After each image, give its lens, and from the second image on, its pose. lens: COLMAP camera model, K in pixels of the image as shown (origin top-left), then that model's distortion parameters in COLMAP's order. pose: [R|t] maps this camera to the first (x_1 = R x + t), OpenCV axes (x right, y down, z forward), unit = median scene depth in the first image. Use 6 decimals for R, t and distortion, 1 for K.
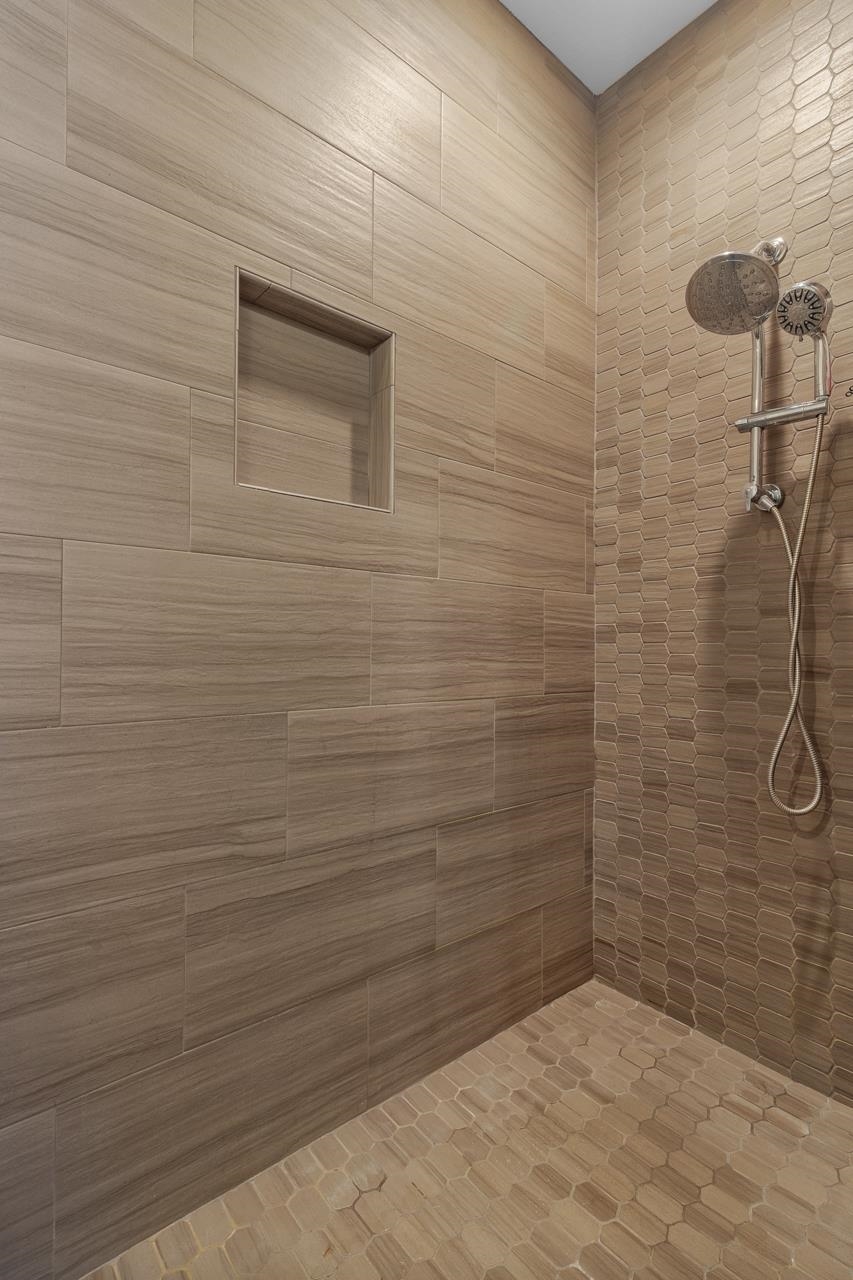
lens RADIAL K [[612.7, 0, 427.8], [0, 612.7, 639.5], [0, 0, 1]] dist [0.002799, -0.001011]
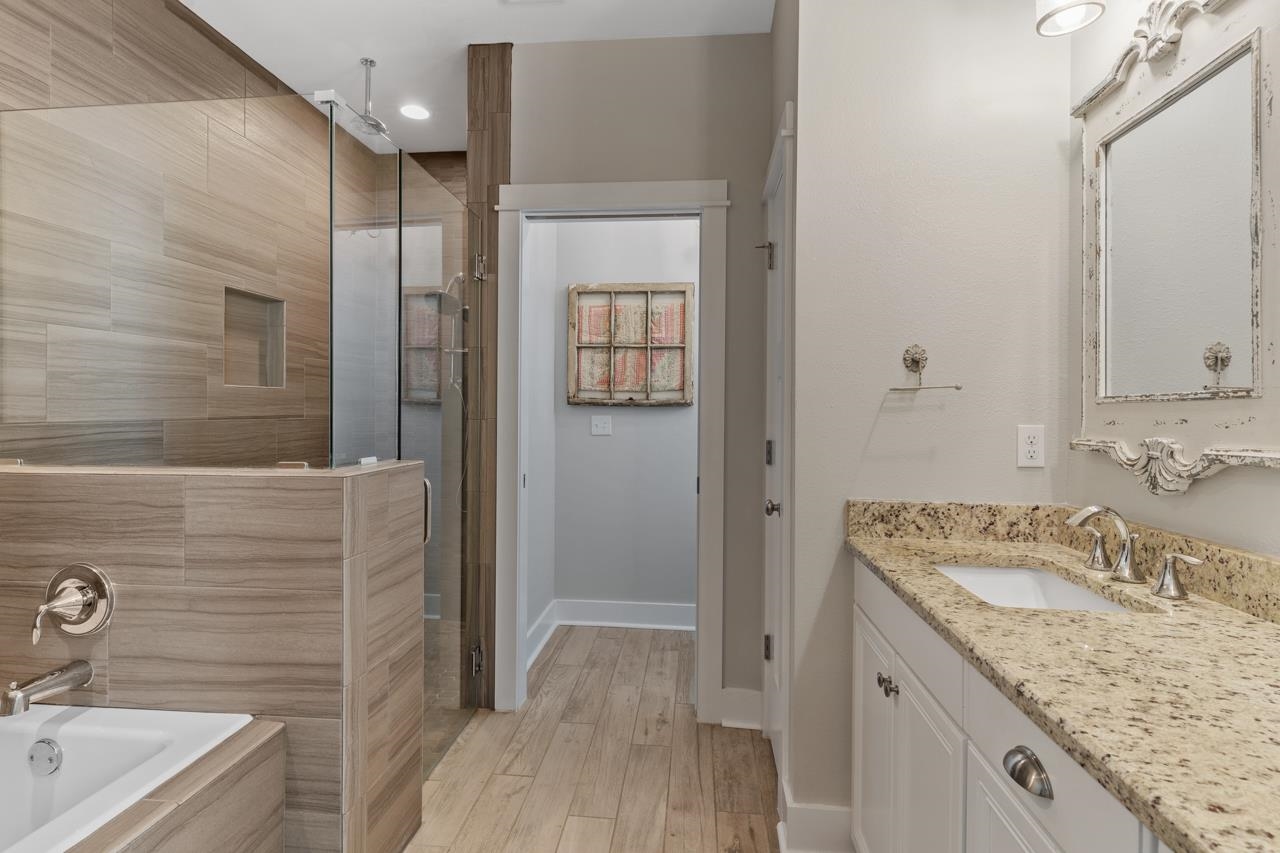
lens RADIAL K [[612.7, 0, 638.5], [0, 612.7, 410.2], [0, 0, 1]] dist [0.002799, -0.001011]
pose [[0.726431, -0.002082, 0.687236, -0.601860], [-0.005342, 0.999948, 0.008676, -0.158544], [-0.687218, -0.009973, 0.726383, -1.278862]]
